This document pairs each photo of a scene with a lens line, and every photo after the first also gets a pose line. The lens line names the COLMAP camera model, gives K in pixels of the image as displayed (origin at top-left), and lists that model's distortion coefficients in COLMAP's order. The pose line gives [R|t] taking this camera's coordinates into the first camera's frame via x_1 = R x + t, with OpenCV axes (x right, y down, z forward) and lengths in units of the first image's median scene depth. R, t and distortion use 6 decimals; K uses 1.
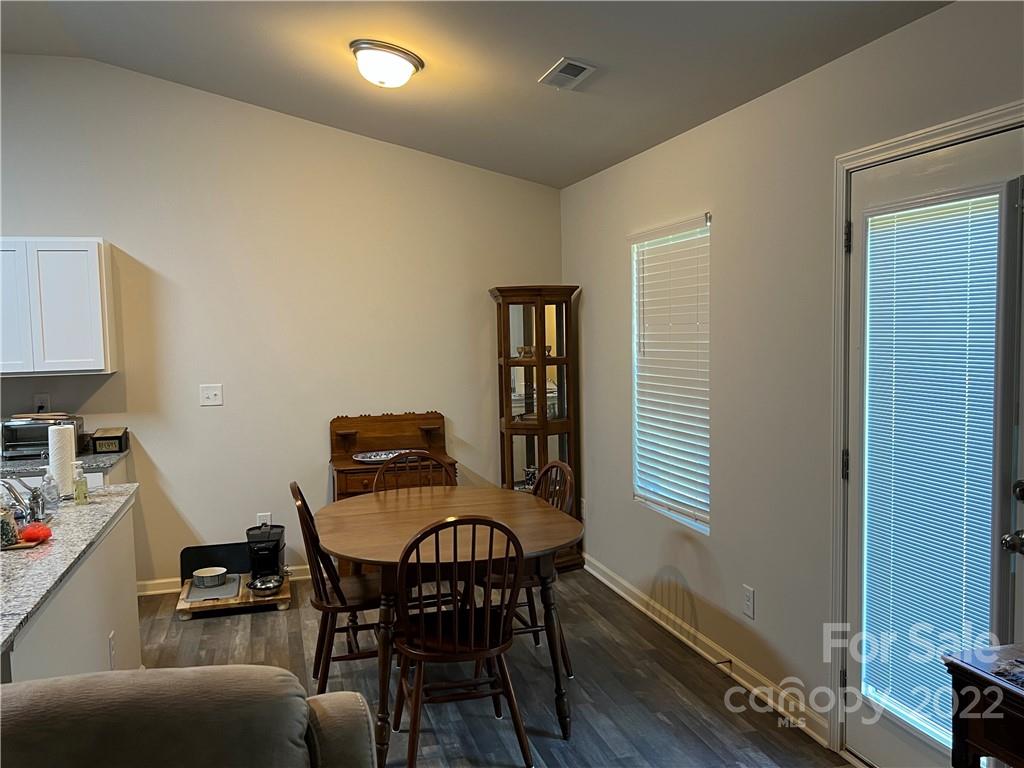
lens RADIAL K [[882.5, 0, 512.0], [0, 882.5, 384.0], [0, 0, 1]] dist [-0.003754, -0.001785]
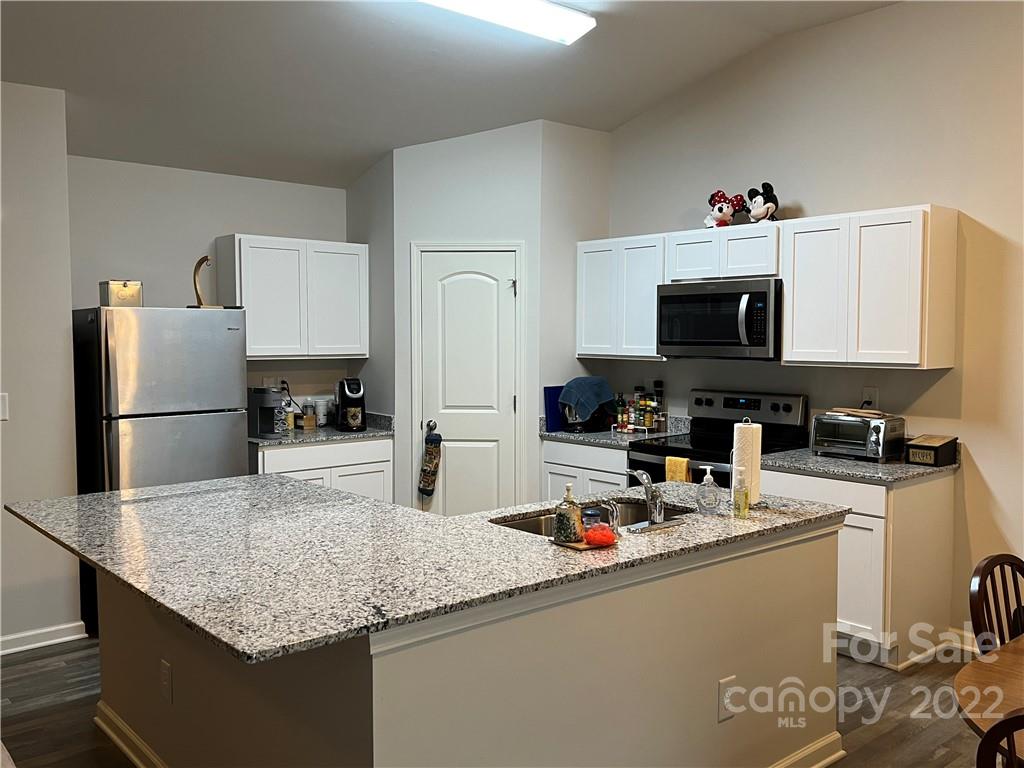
lens RADIAL K [[882.5, 0, 512.0], [0, 882.5, 384.0], [0, 0, 1]] dist [-0.003754, -0.001785]
pose [[0.414116, 0.074592, -0.907162, 0.126824], [-0.065252, 0.996505, 0.052151, -0.015398], [0.907882, 0.037597, 0.417536, 0.294906]]
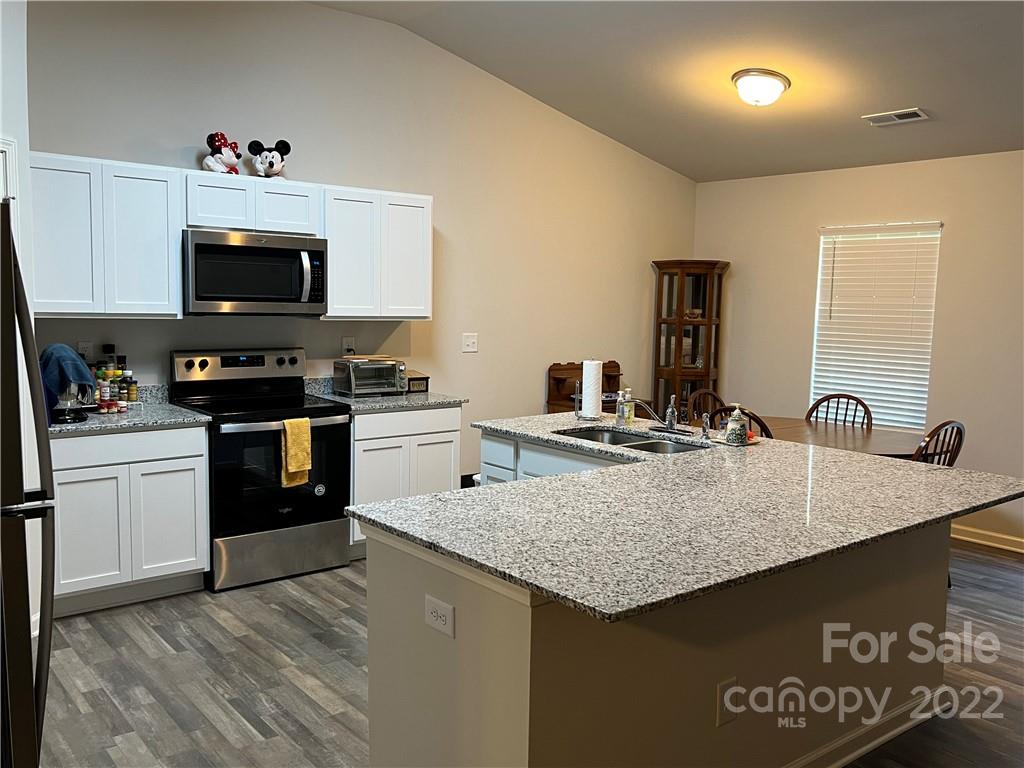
lens RADIAL K [[878.3, 0, 512.0], [0, 878.3, 384.0], [0, 0, 1]] dist [0.040376, -0.002289]
pose [[0.920138, 0.003502, 0.391580, -0.765852], [-0.018541, 0.999228, 0.034633, 0.027054], [-0.391156, -0.039127, 0.919492, -0.056206]]
